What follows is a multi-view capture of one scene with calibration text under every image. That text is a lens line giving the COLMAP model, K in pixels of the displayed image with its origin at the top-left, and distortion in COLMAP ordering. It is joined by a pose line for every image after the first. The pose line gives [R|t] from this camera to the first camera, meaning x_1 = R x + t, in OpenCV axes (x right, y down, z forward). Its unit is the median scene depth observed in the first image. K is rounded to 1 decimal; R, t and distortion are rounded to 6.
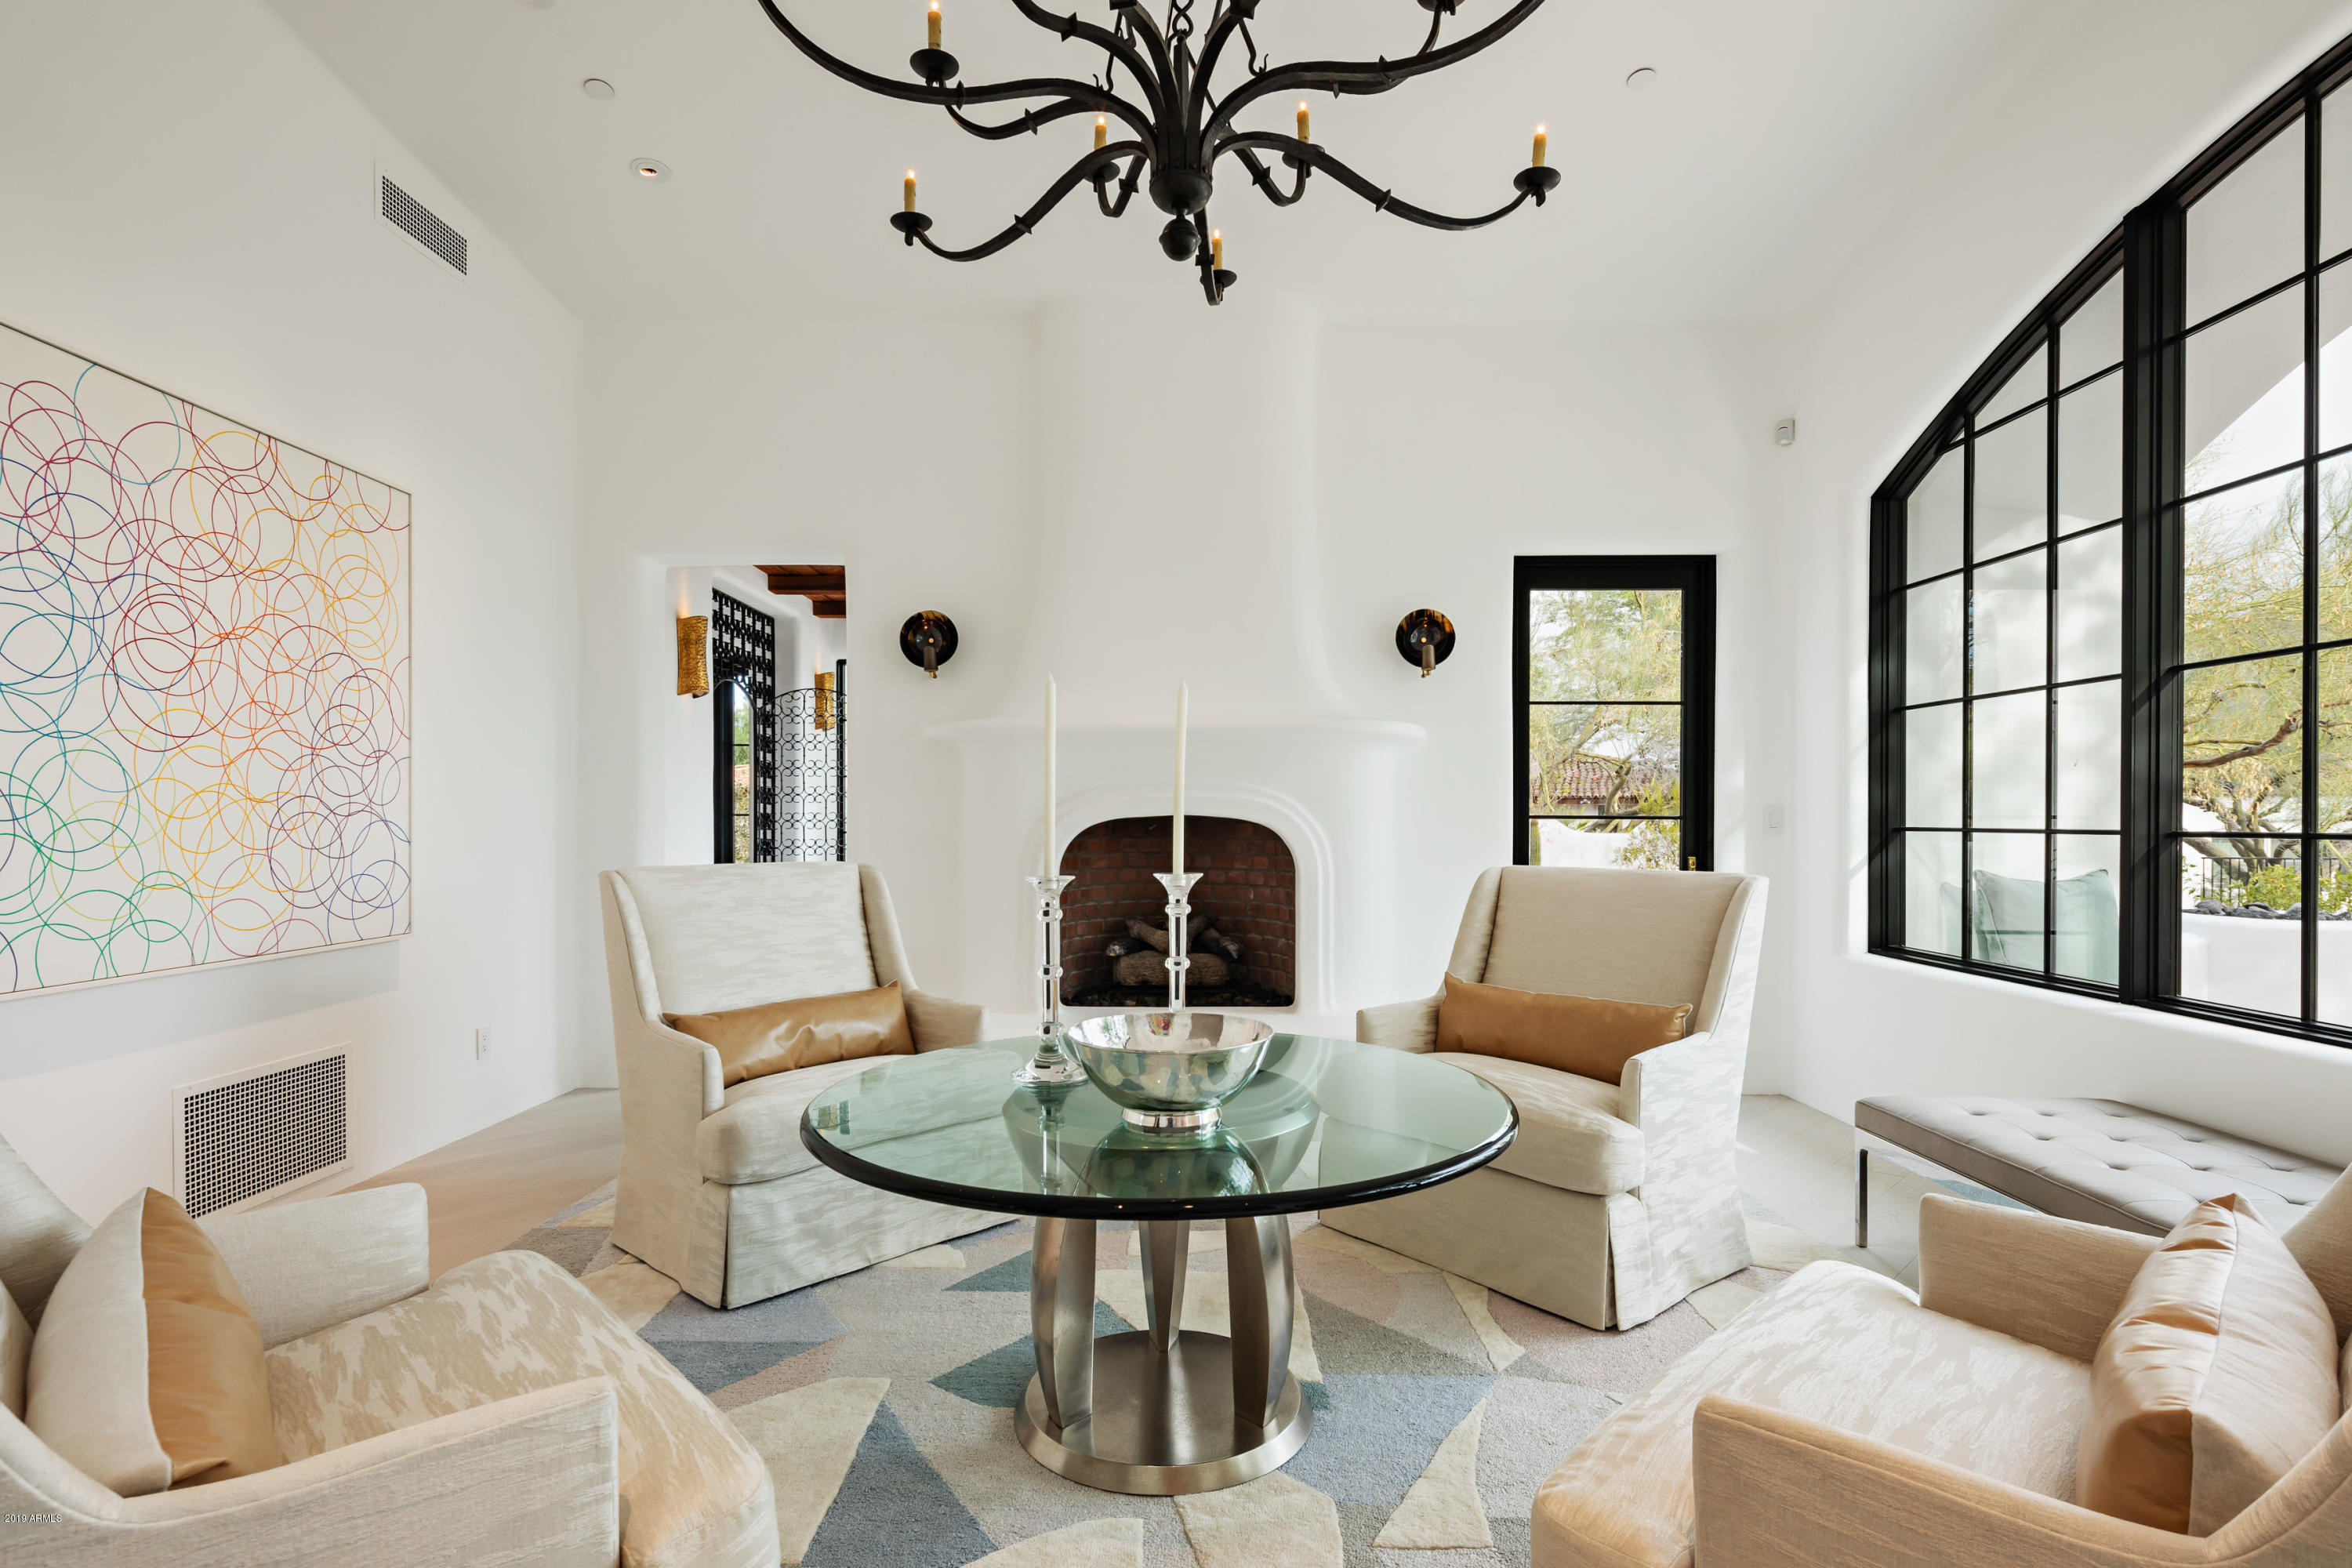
lens RADIAL K [[1156.6, 0, 1172.6], [0, 1156.6, 826.0], [0, 0, 1]] dist [0.003051, 0.000180]
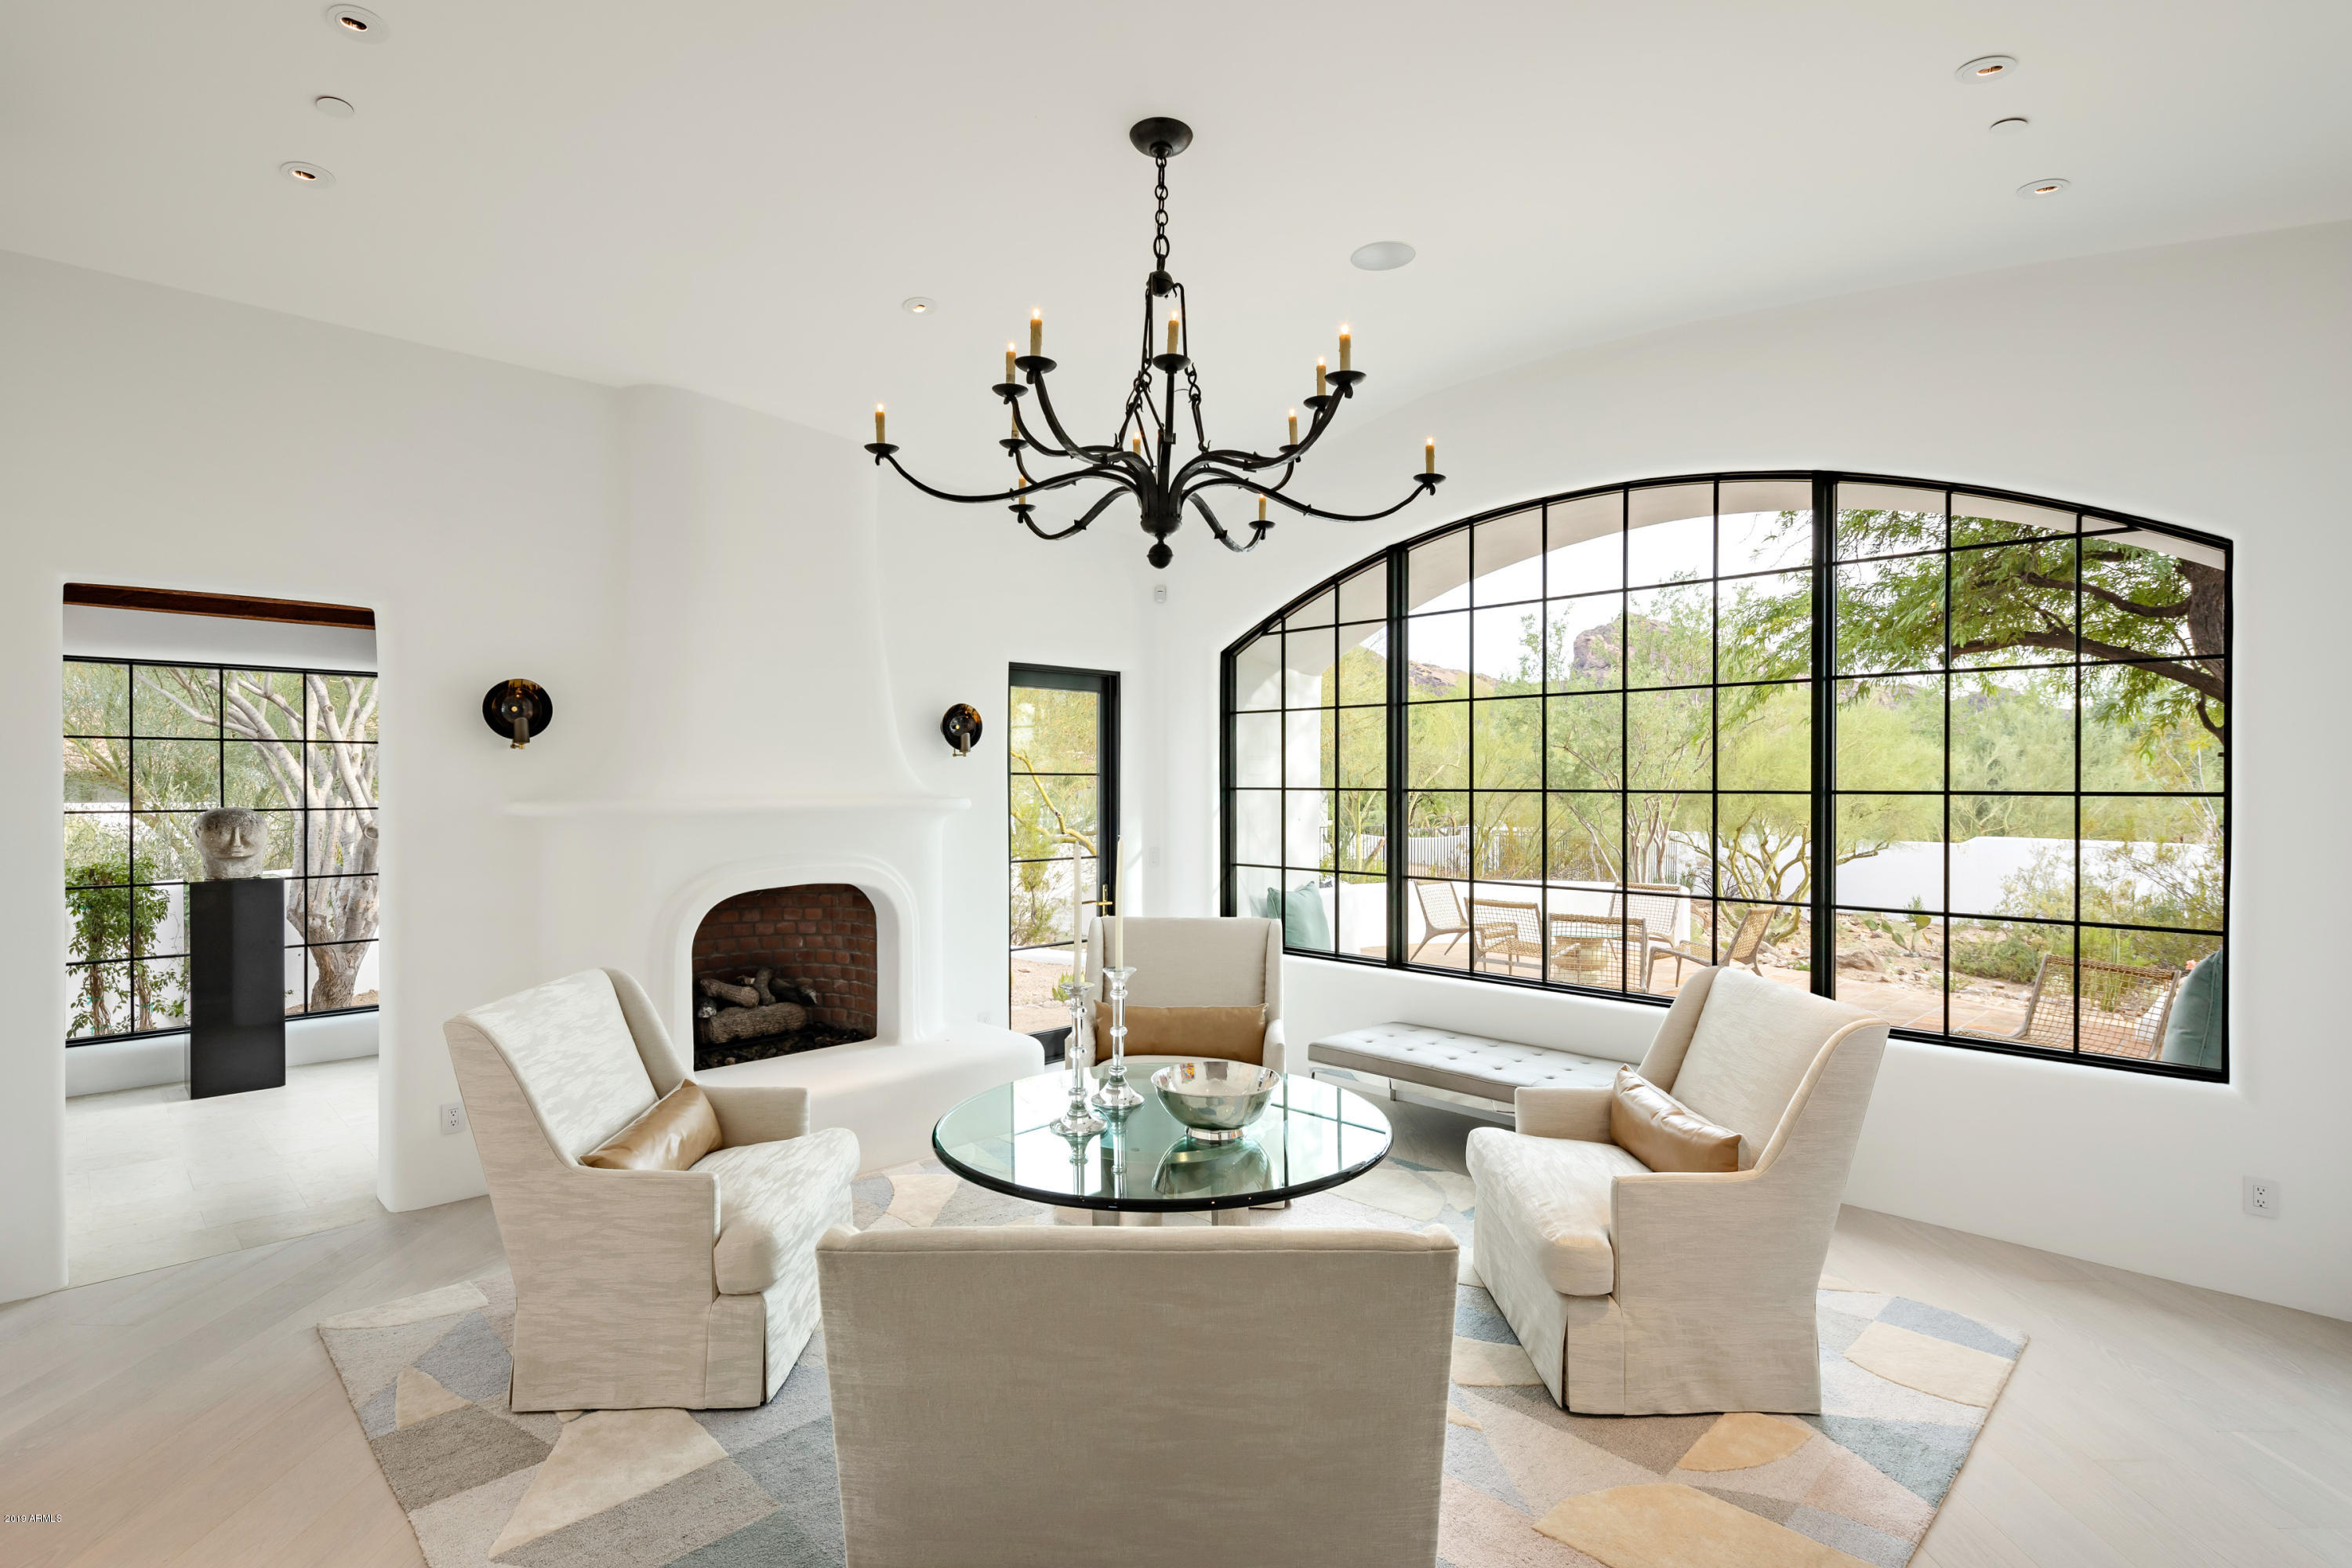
lens RADIAL K [[1138.1, 0, 1187.3], [0, 1138.1, 785.3], [0, 0, 1]] dist [0.004701, 0.000134]
pose [[0.693844, -0.001611, 0.720124, -0.517583], [0.002352, 0.999997, -0.000028, -0.102010], [-0.720122, 0.001713, 0.693846, -0.028902]]
